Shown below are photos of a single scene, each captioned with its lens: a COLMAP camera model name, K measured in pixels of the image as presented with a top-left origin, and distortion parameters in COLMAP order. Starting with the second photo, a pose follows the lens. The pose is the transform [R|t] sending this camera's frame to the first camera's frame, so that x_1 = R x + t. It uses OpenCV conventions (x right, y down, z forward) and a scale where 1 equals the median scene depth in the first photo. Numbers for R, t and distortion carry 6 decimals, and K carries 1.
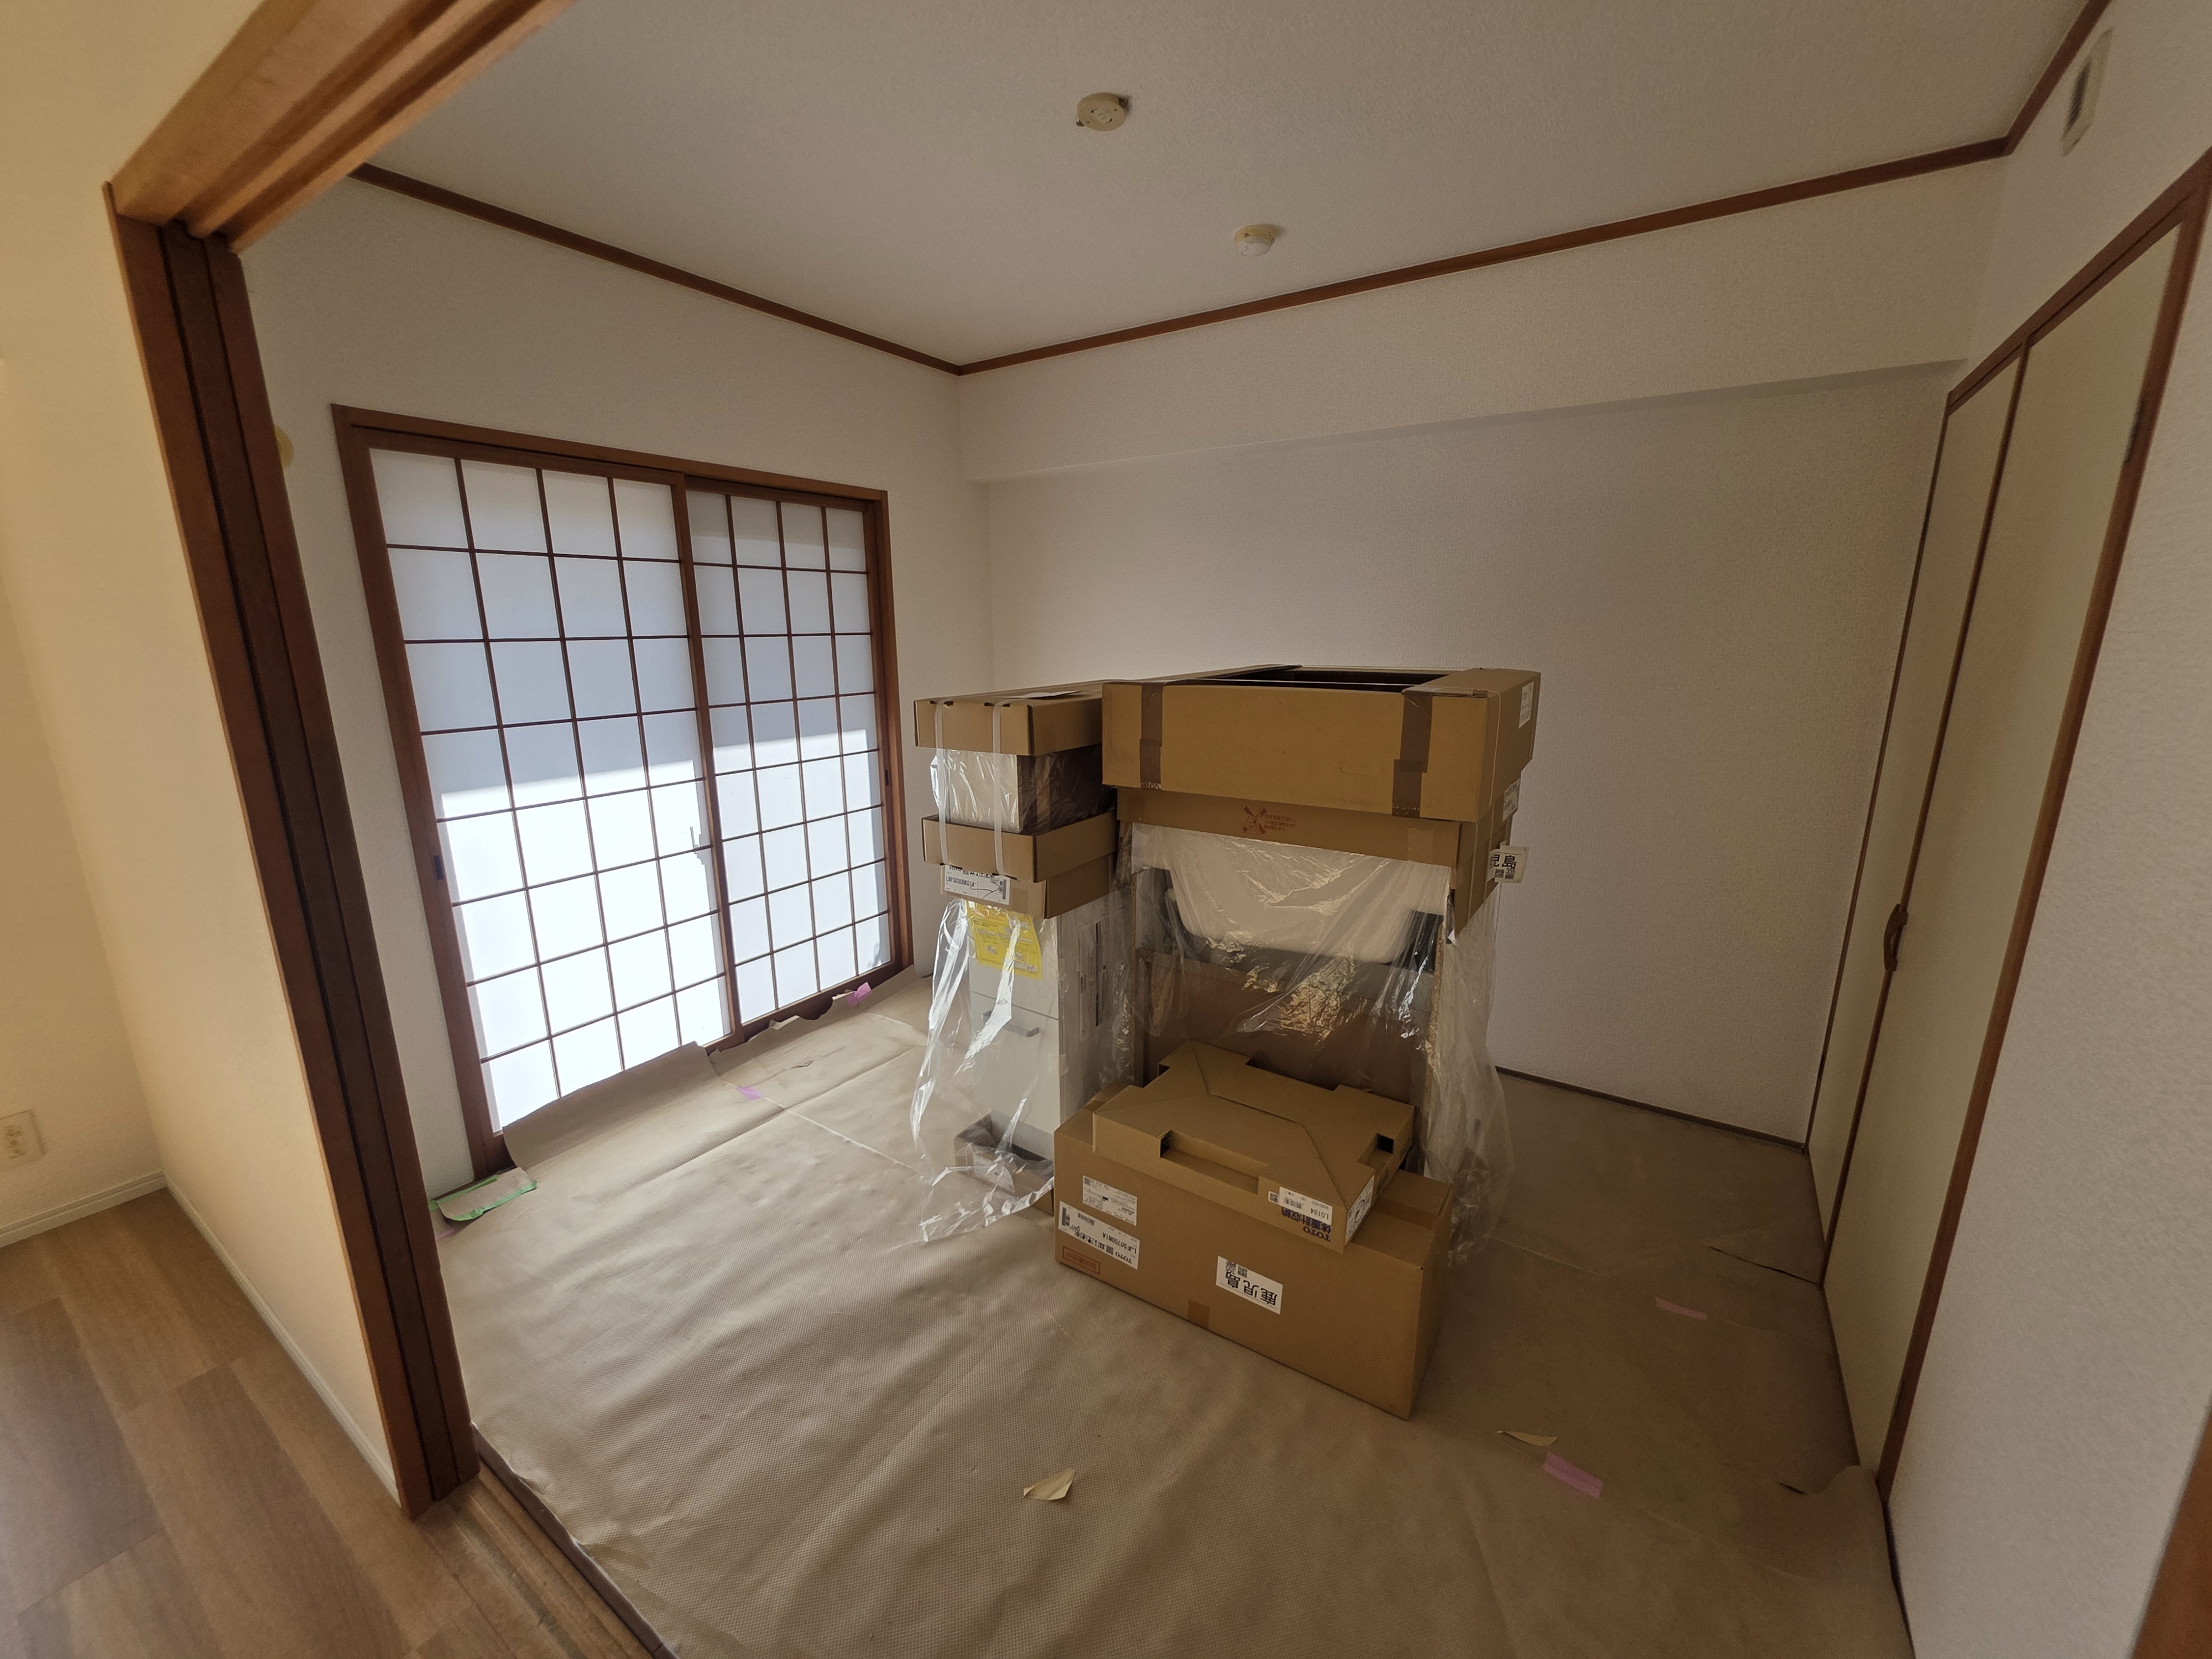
lens RADIAL K [[885.8, 0, 1104.1], [0, 885.8, 825.8], [0, 0, 1]] dist [0.000062, 0.000032]
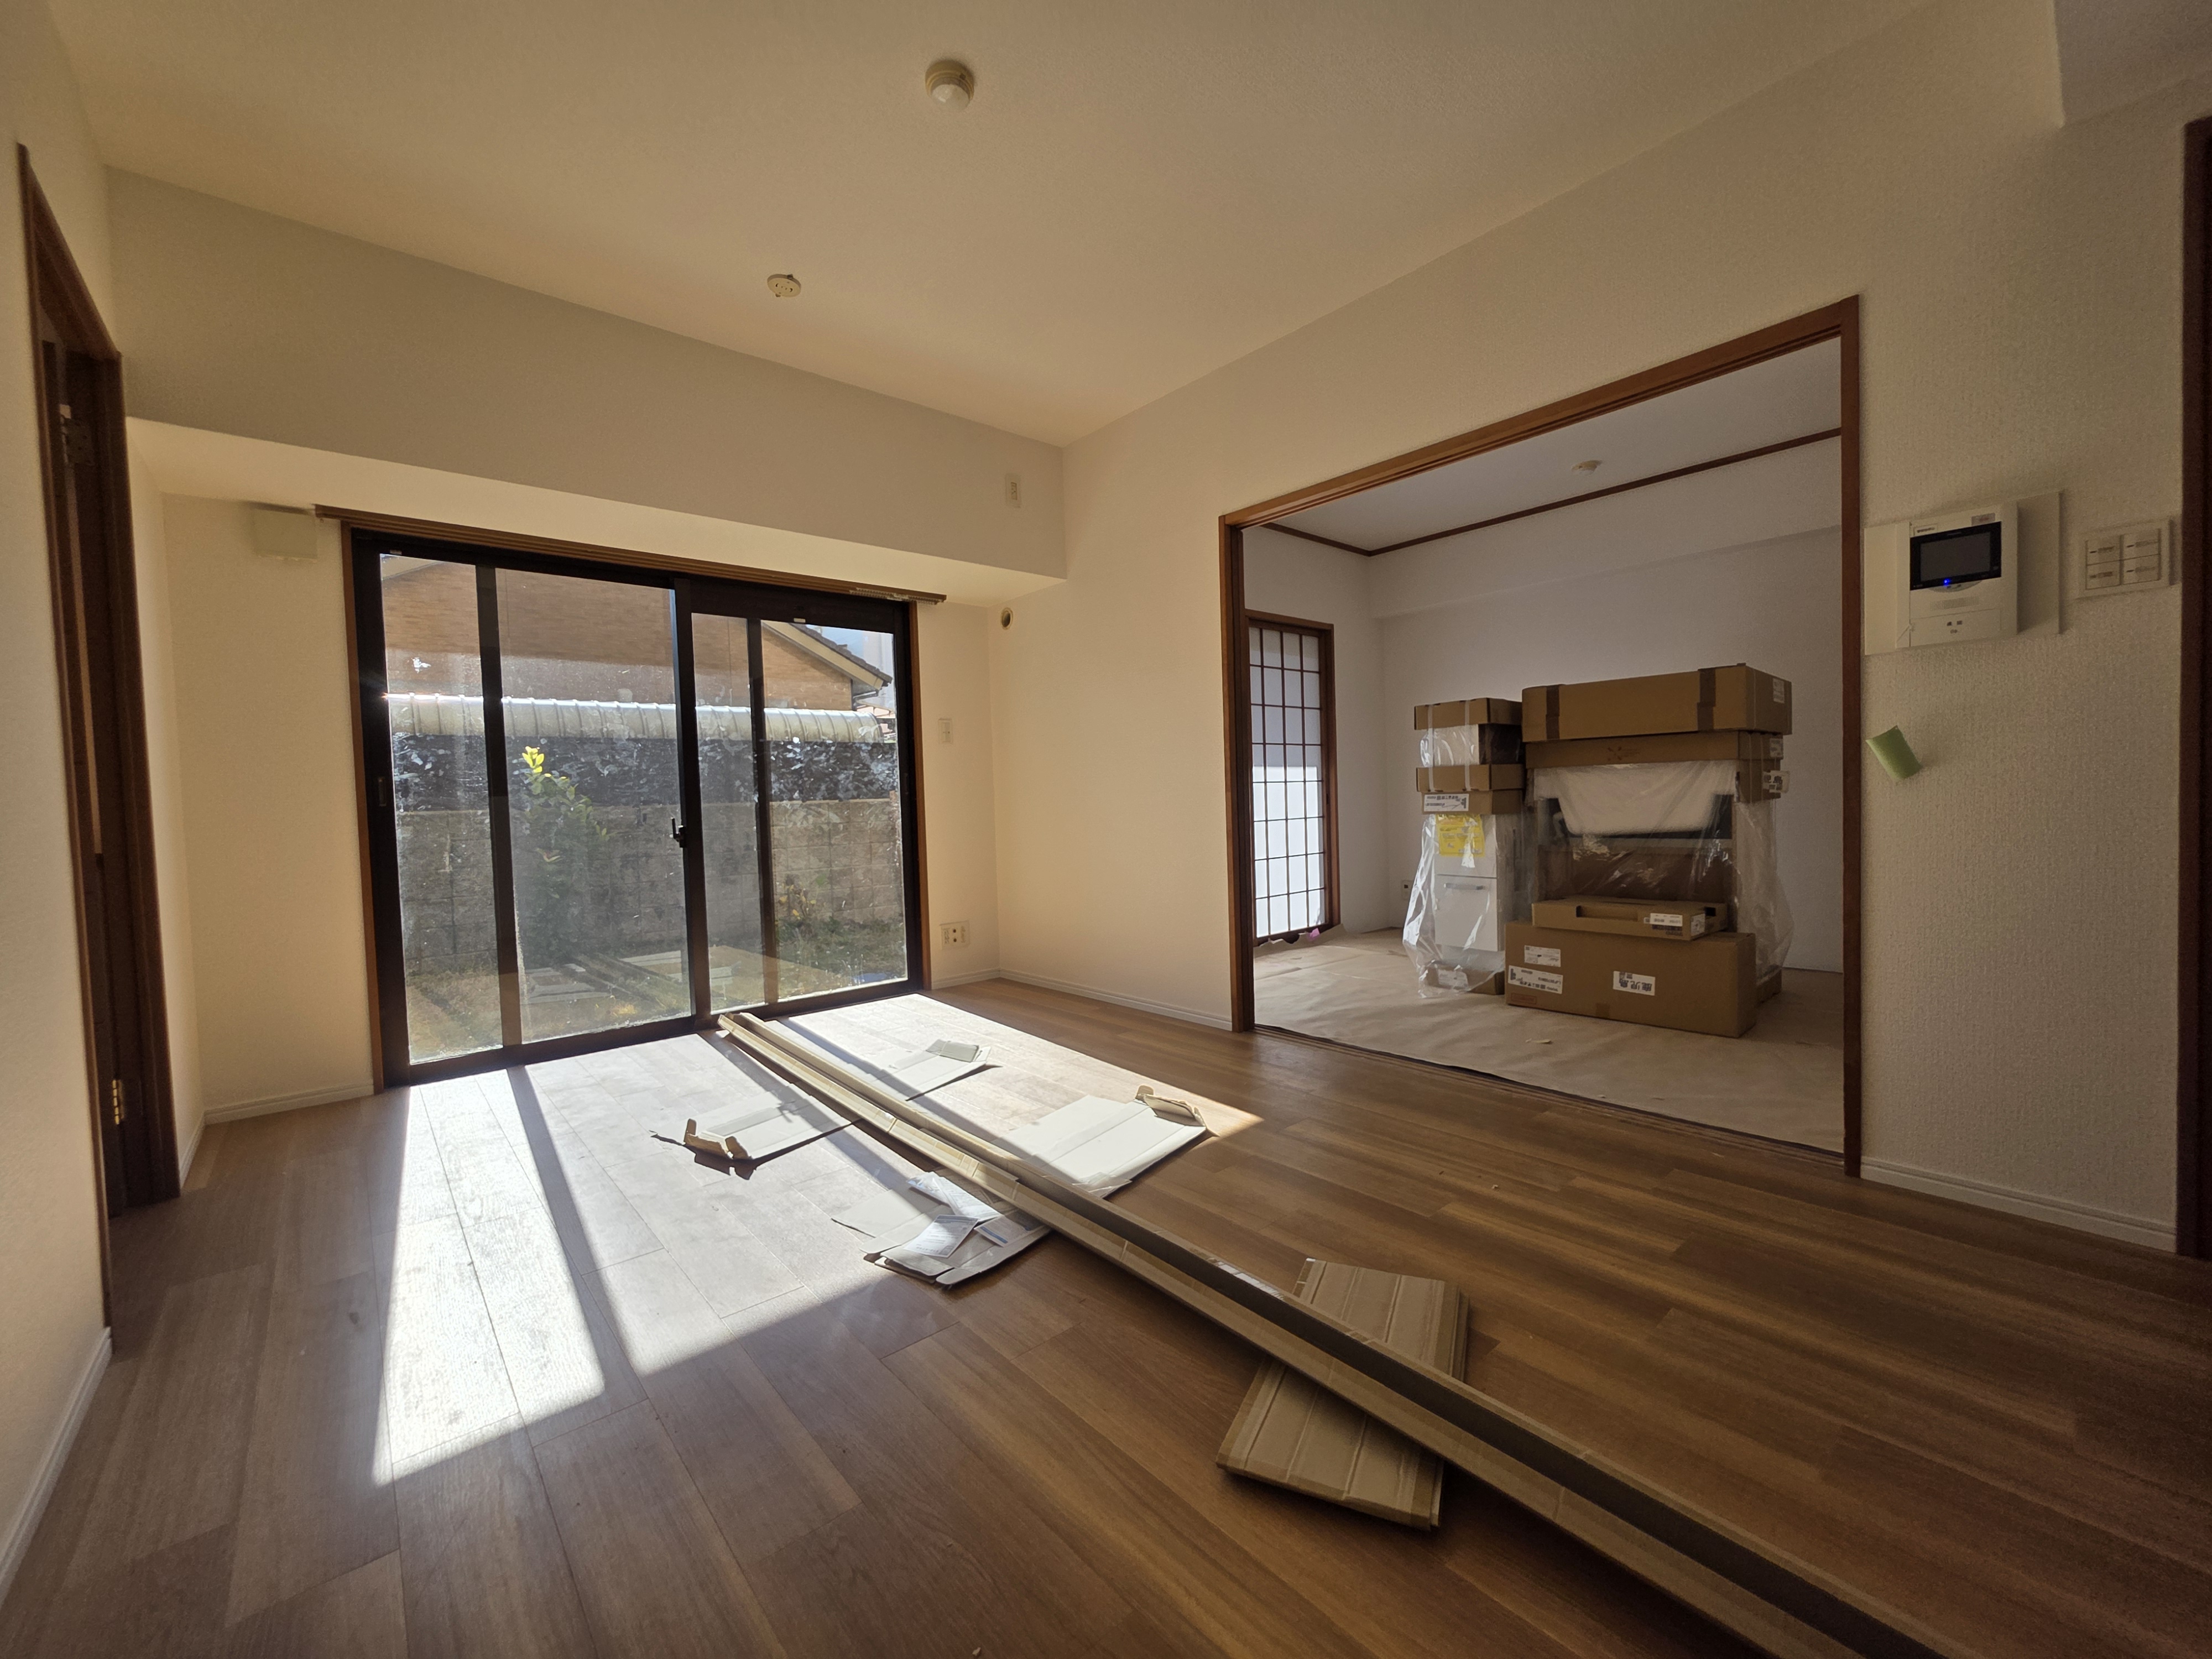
lens RADIAL K [[885.8, 0, 1104.1], [0, 885.8, 825.8], [0, 0, 1]] dist [0.000062, 0.000032]
pose [[0.964471, -0.018945, -0.263510, -0.349242], [-0.030905, 0.982487, -0.183751, 0.477231], [0.262377, 0.185366, 0.946994, -0.945614]]
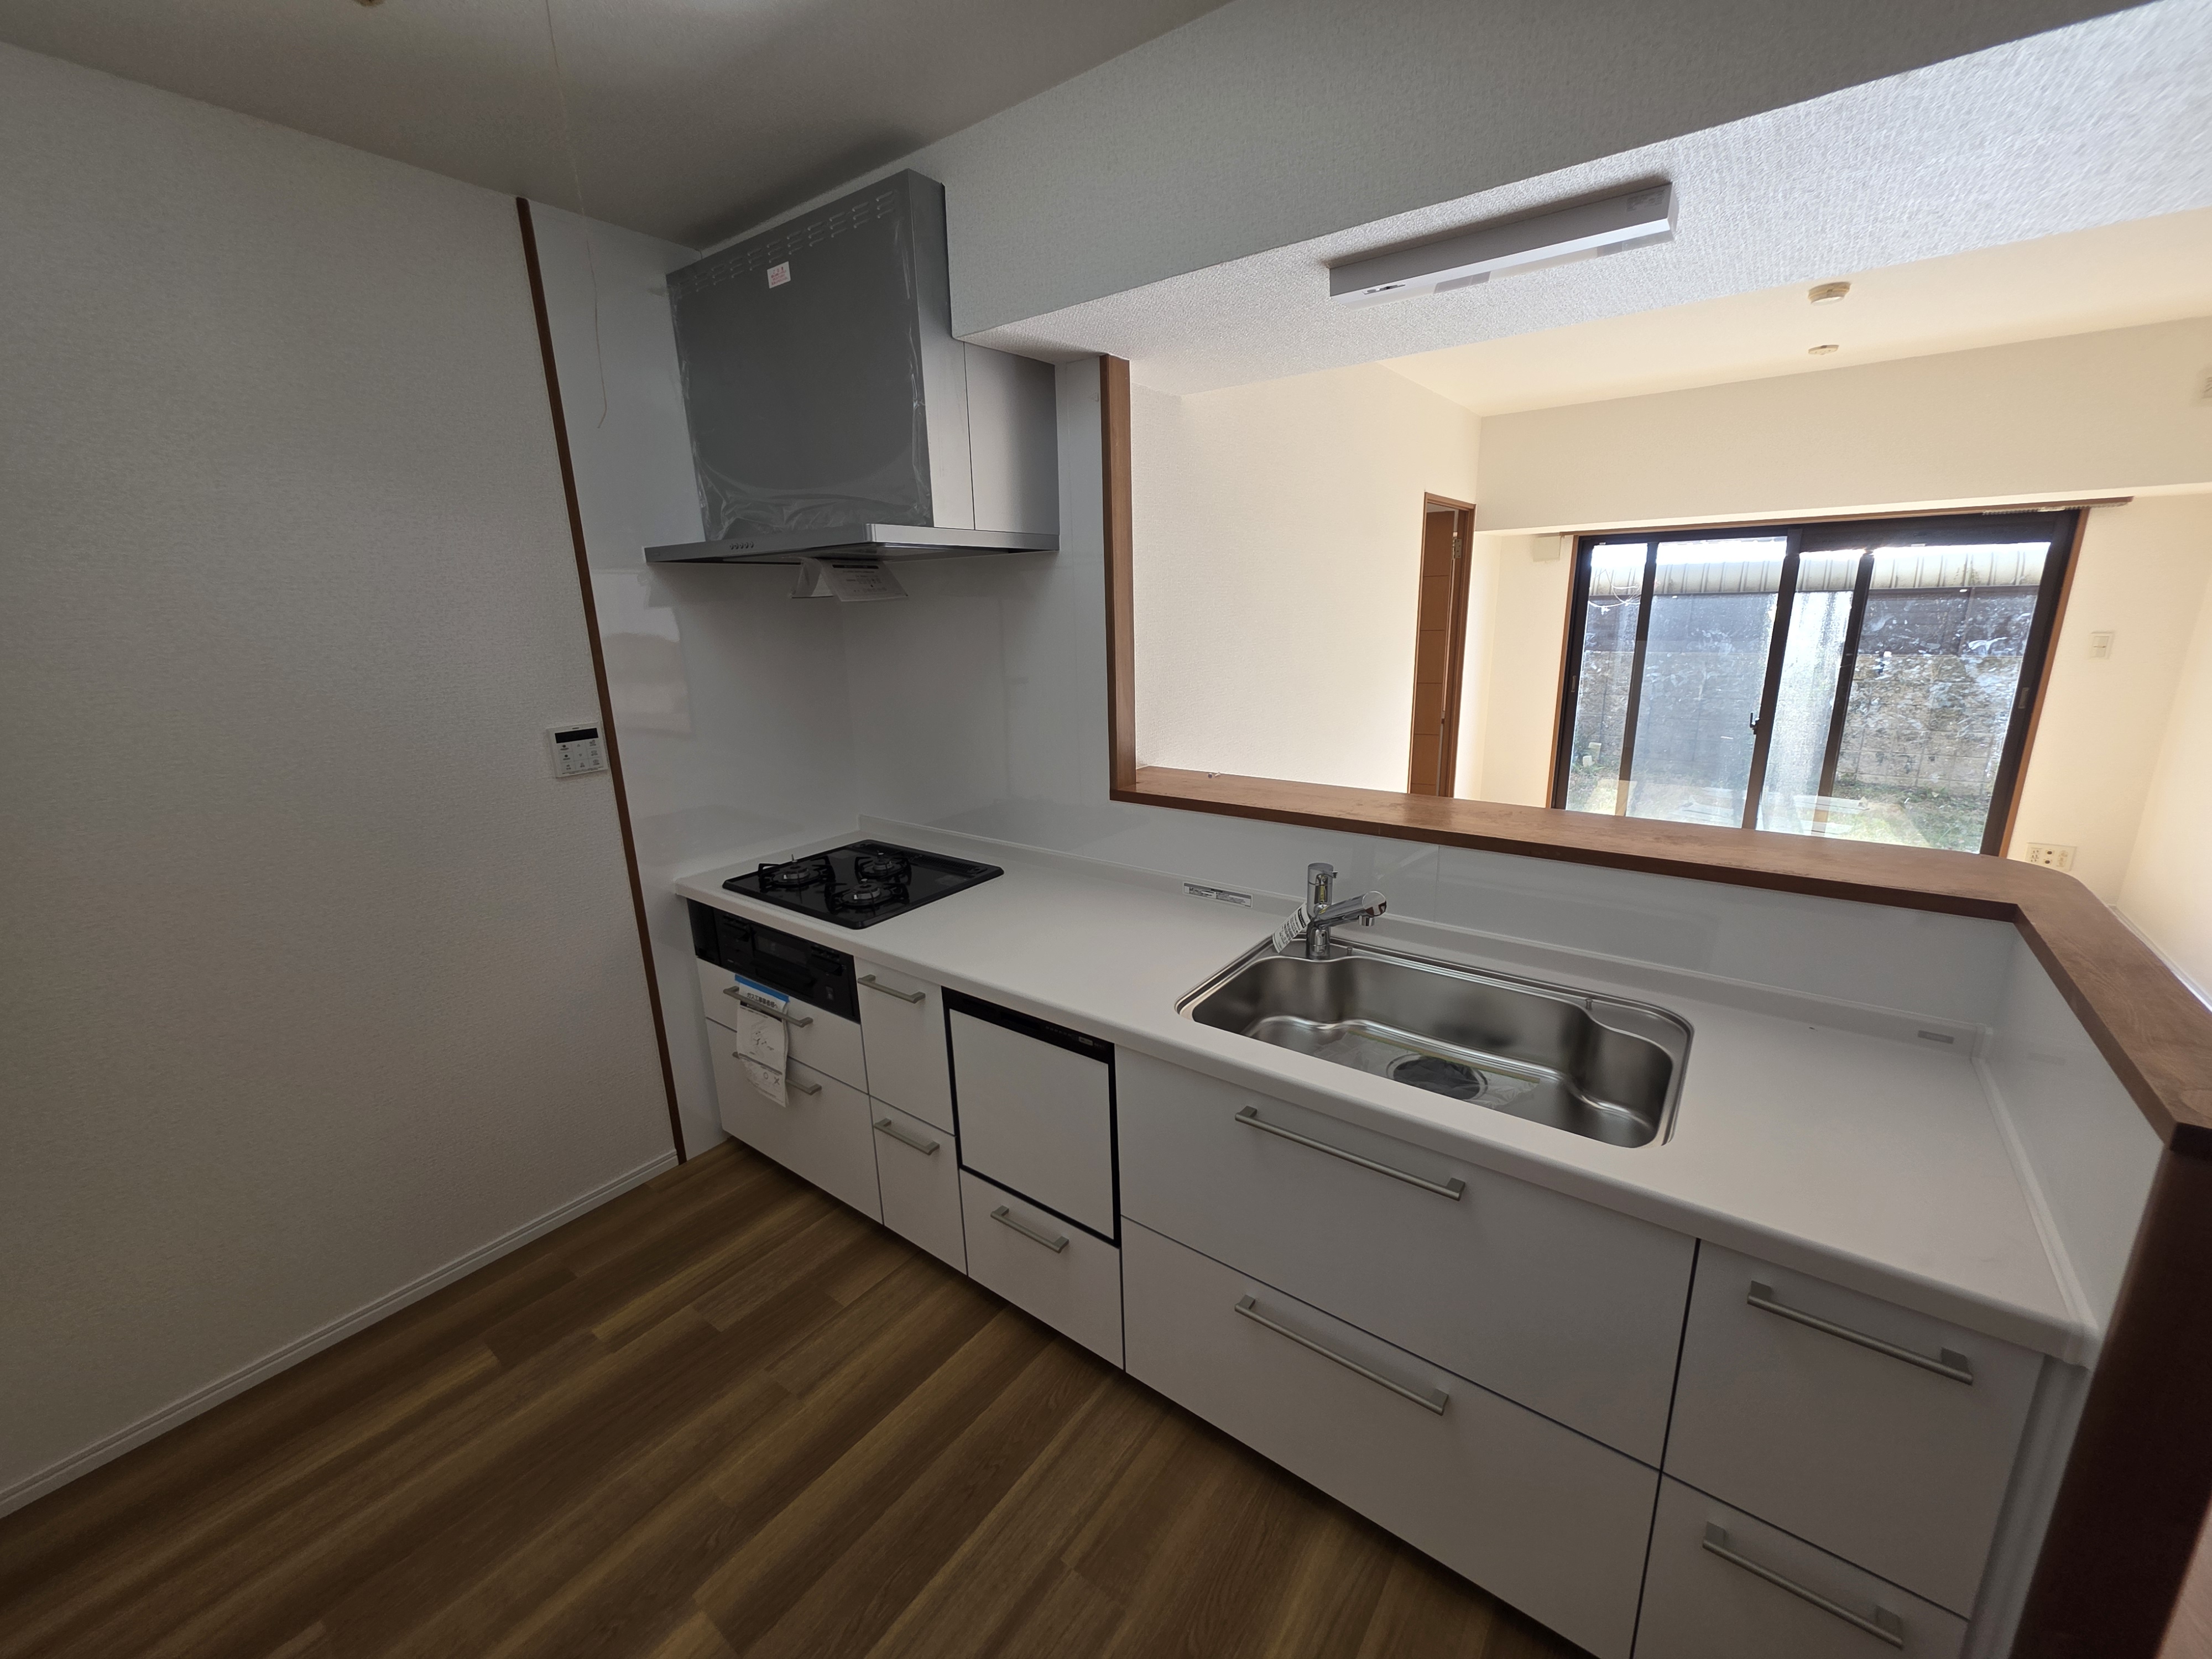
lens RADIAL K [[885.8, 0, 1104.1], [0, 885.8, 825.8], [0, 0, 1]] dist [0.000062, 0.000032]
pose [[-0.055064, 0.251656, -0.966249, 0.828394], [-0.196623, 0.946036, 0.257596, 0.195015], [0.978932, 0.204171, -0.002611, -1.162209]]
